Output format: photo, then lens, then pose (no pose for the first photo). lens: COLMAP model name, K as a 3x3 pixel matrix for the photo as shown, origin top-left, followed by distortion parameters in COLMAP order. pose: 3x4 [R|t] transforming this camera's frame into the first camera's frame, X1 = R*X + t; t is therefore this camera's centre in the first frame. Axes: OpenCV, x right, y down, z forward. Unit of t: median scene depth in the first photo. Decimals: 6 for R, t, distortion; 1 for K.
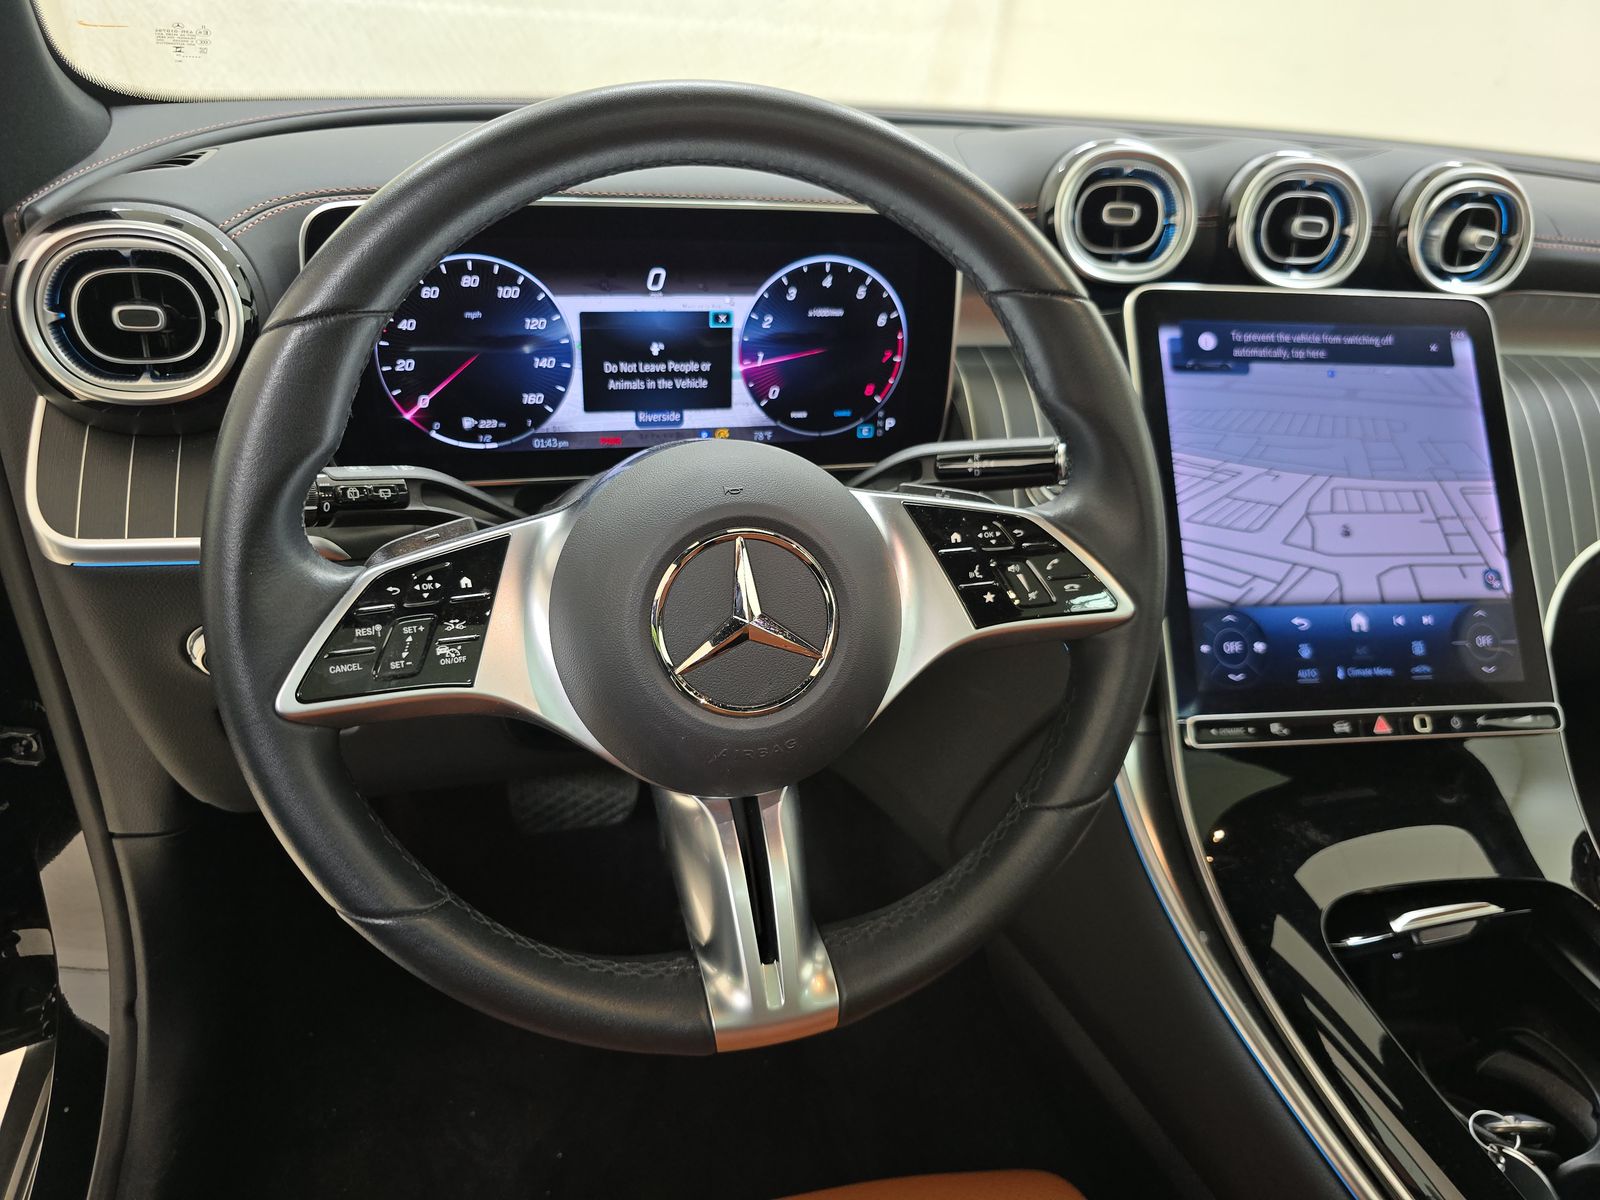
lens RADIAL K [[1063.7, 0, 800.7], [0, 1063.7, 609.8], [0, 0, 1]] dist [0.027625, -0.041478]
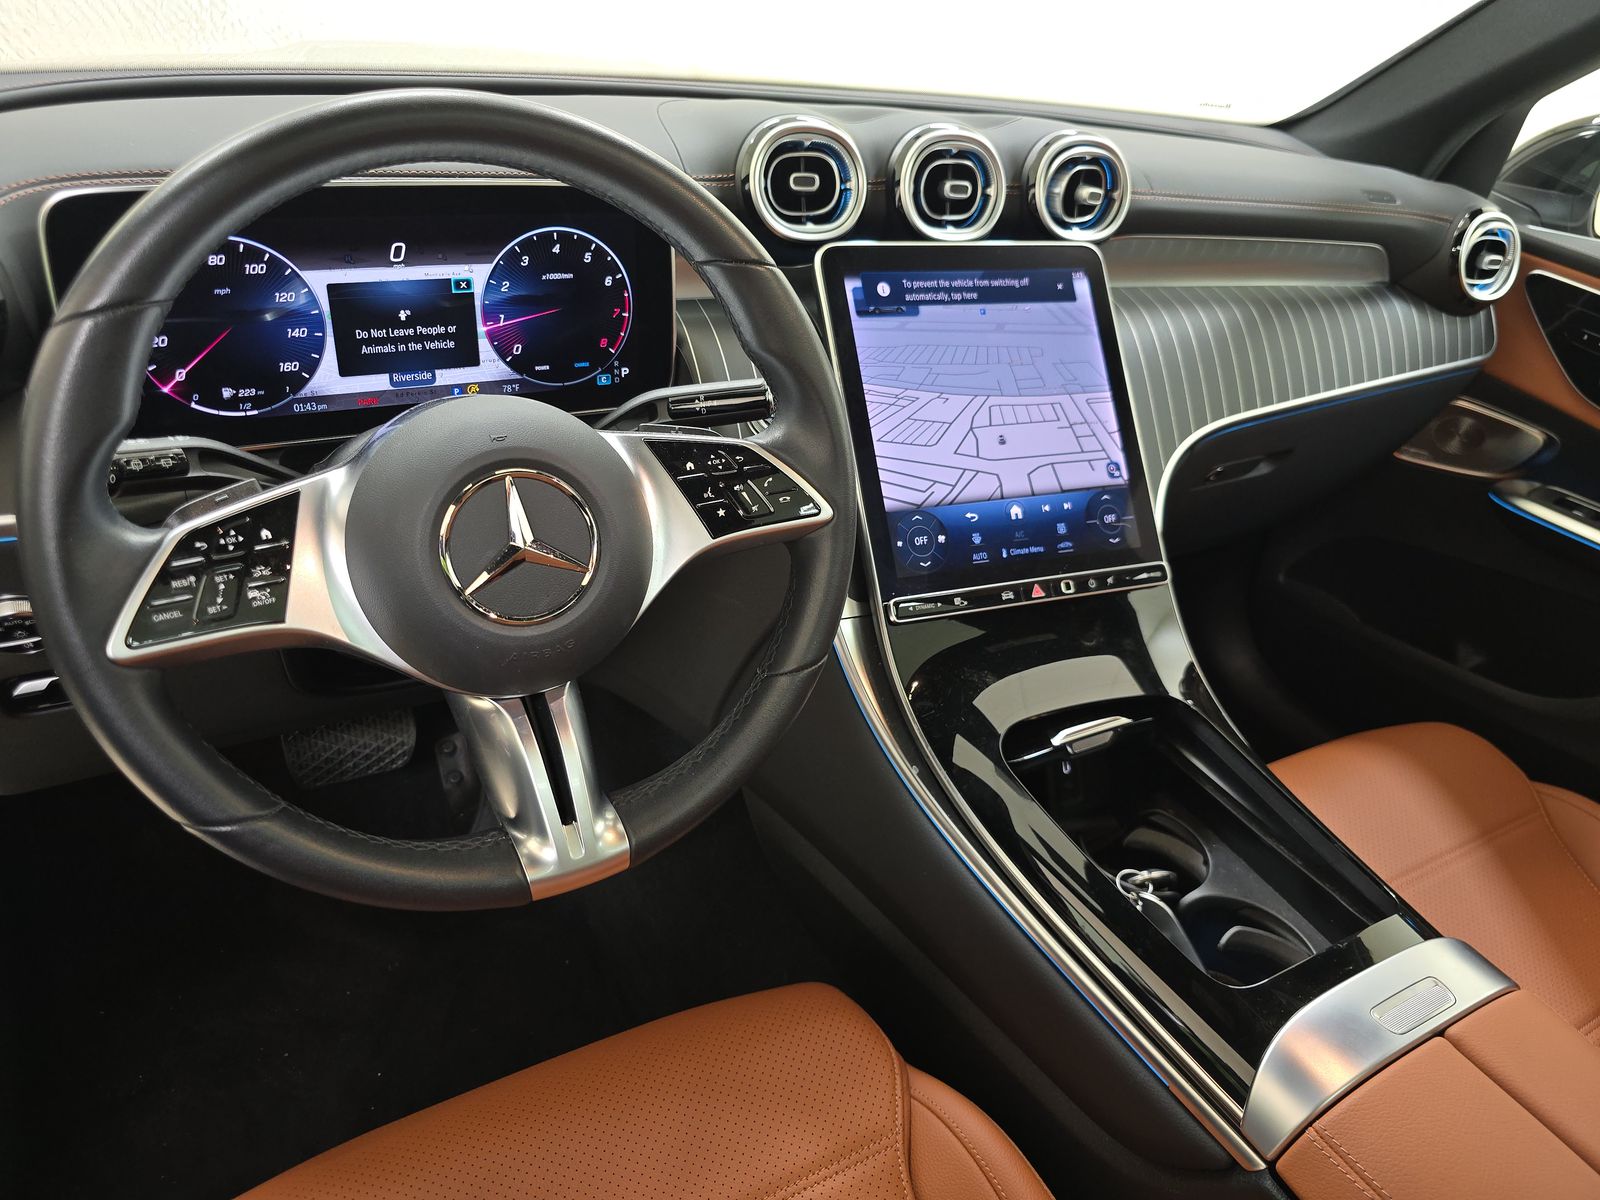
lens RADIAL K [[1142.9, 0, 800.0], [0, 1142.9, 600.0], [0, 0, 1]] dist [0.074219, -0.139384]
pose [[0.971692, -0.097543, 0.215176, -0.023795], [0.090272, 0.994972, 0.043389, 0.033414], [-0.218326, -0.022737, 0.975611, -0.261834]]
